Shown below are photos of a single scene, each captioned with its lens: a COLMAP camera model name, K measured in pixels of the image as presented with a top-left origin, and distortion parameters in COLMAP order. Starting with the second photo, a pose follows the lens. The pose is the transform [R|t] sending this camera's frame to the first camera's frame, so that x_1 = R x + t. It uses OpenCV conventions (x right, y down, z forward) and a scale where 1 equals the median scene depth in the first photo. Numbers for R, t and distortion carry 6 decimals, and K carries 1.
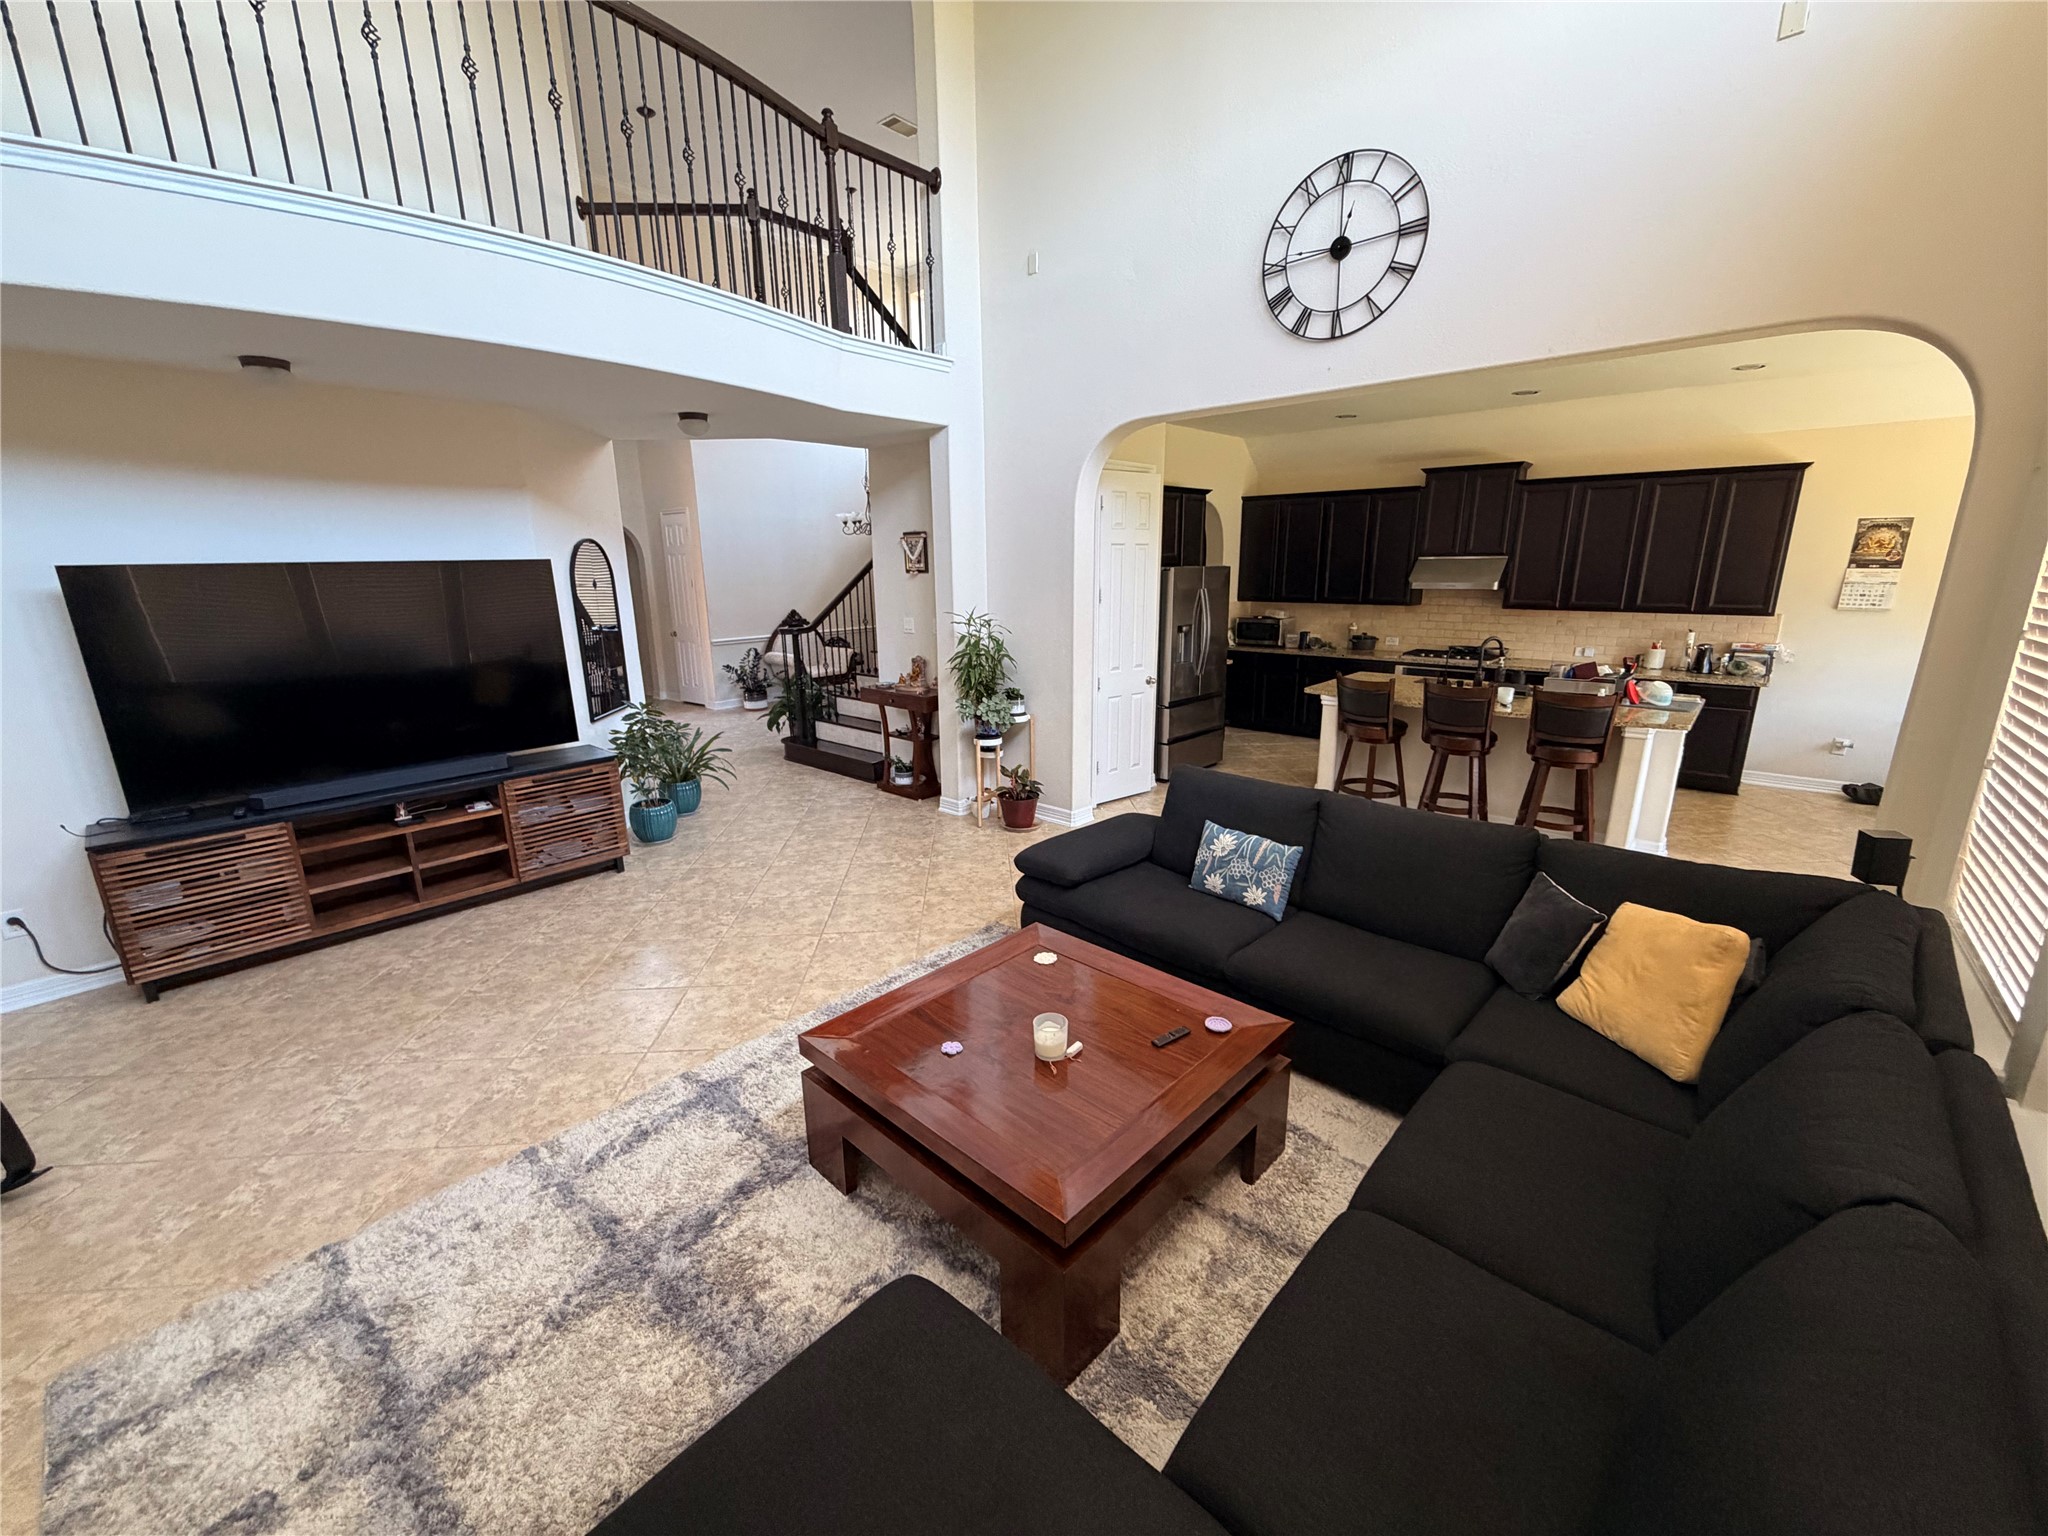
lens RADIAL K [[811.6, 0, 1024.0], [0, 811.6, 768.0], [0, 0, 1]] dist [0.000753, -0.000071]
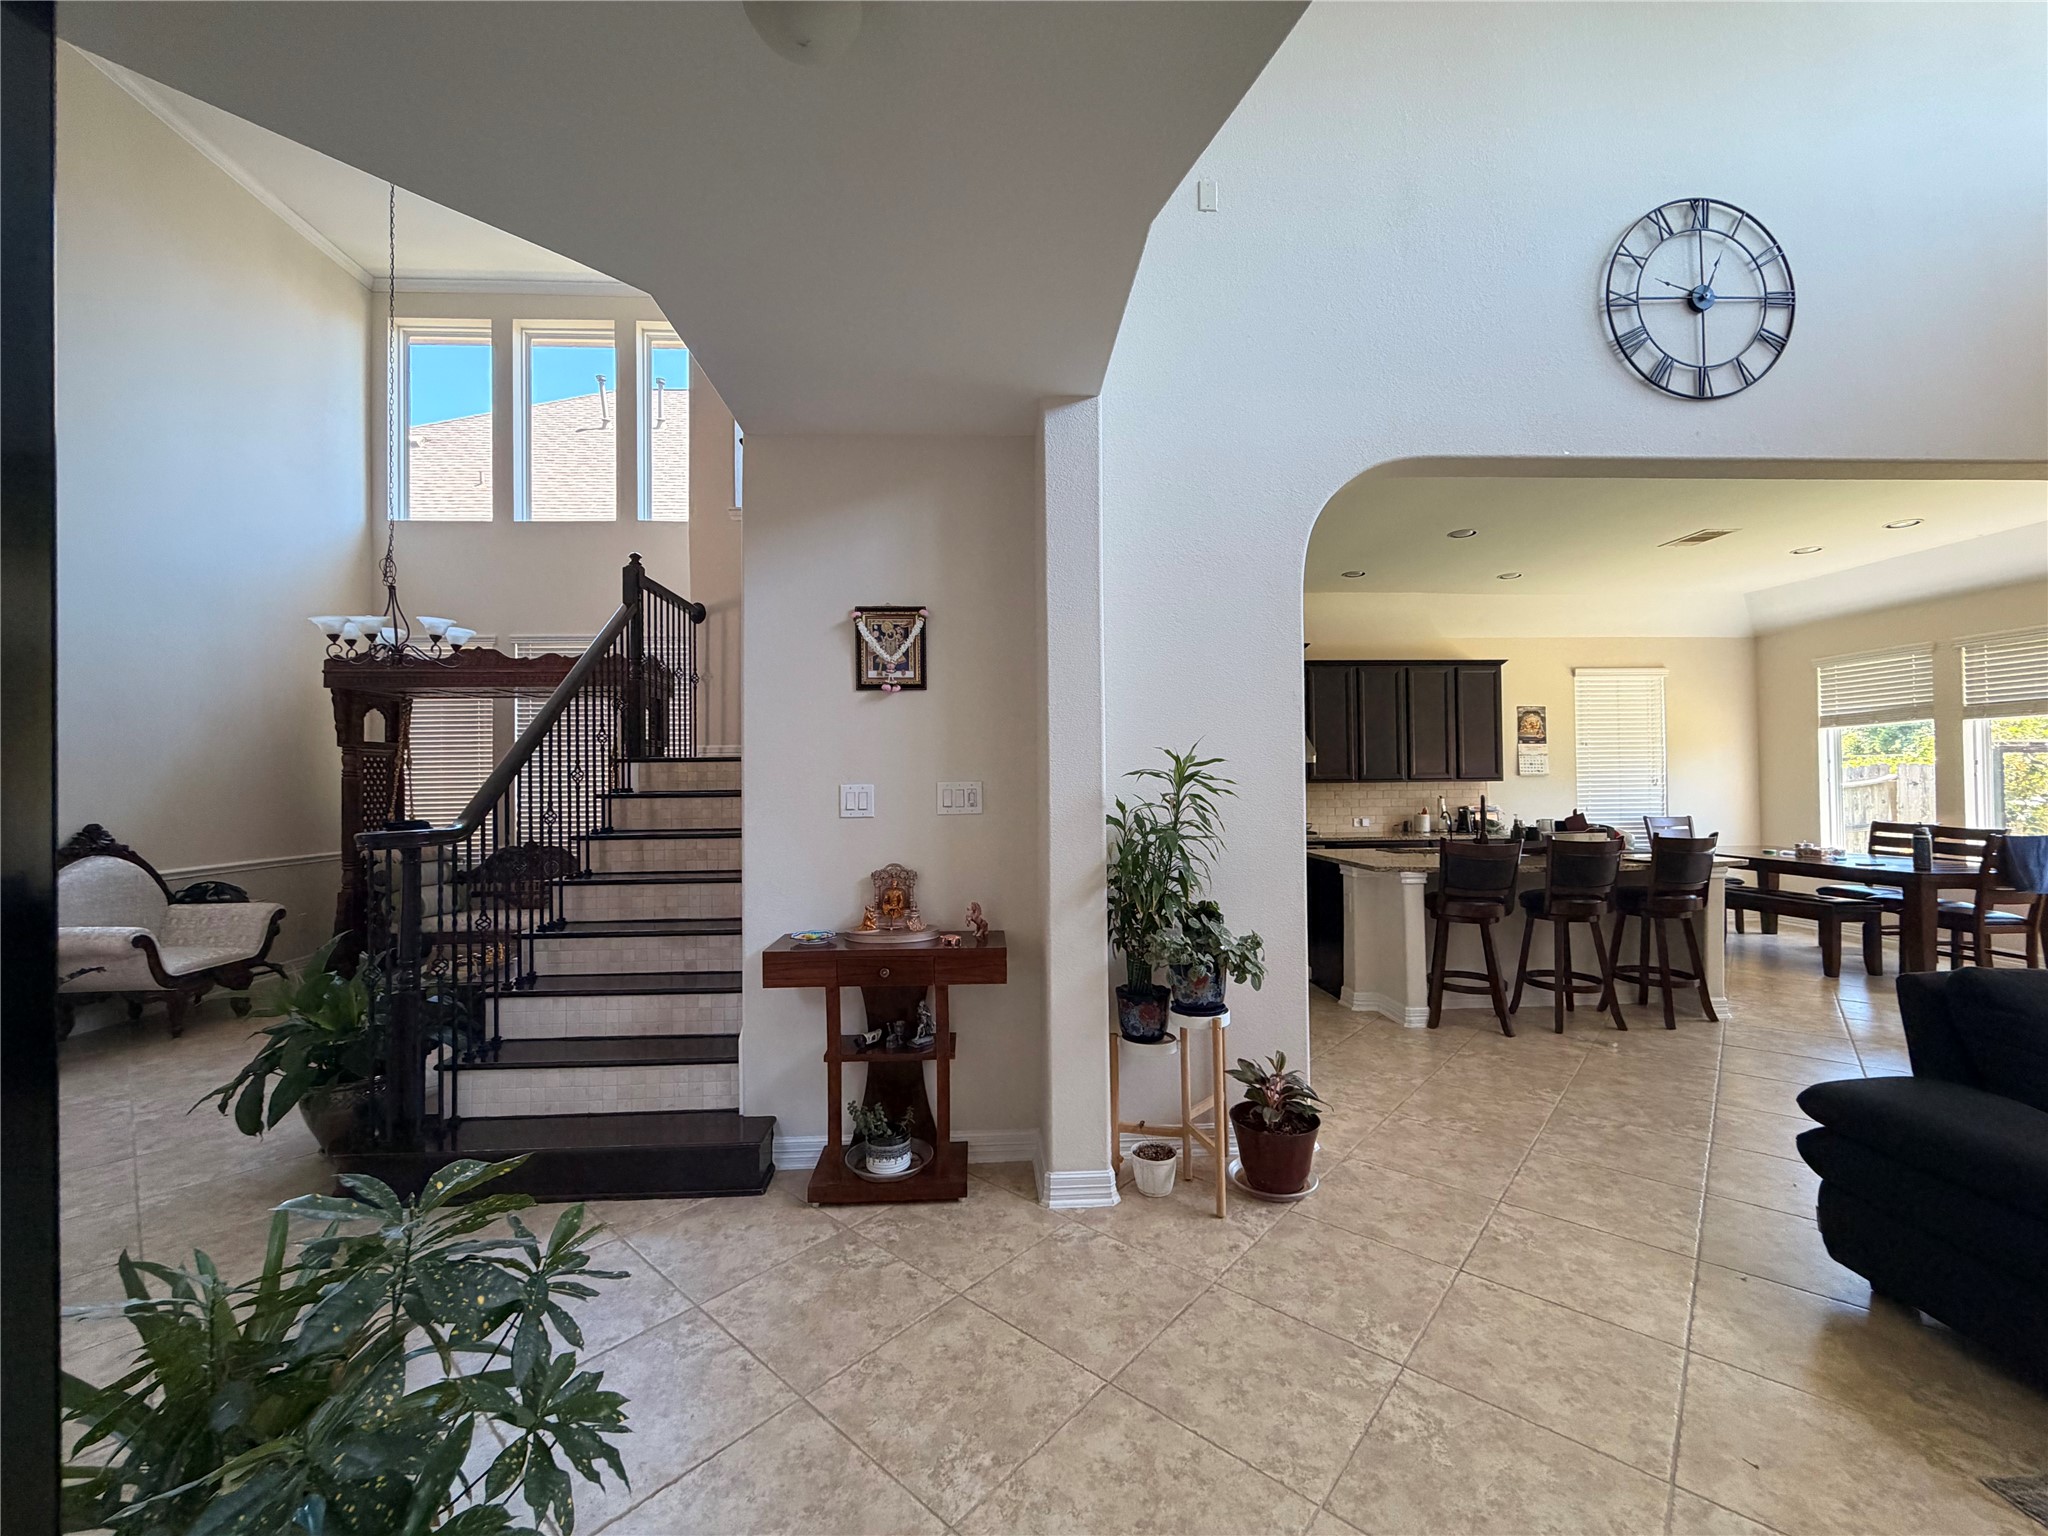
lens RADIAL K [[811.6, 0, 1024.0], [0, 811.6, 768.0], [0, 0, 1]] dist [0.000753, -0.000071]
pose [[0.712432, 0.014818, 0.701584, -0.448675], [0.178464, 0.963080, -0.201564, -0.094906], [-0.678668, 0.268808, 0.683485, 0.694947]]
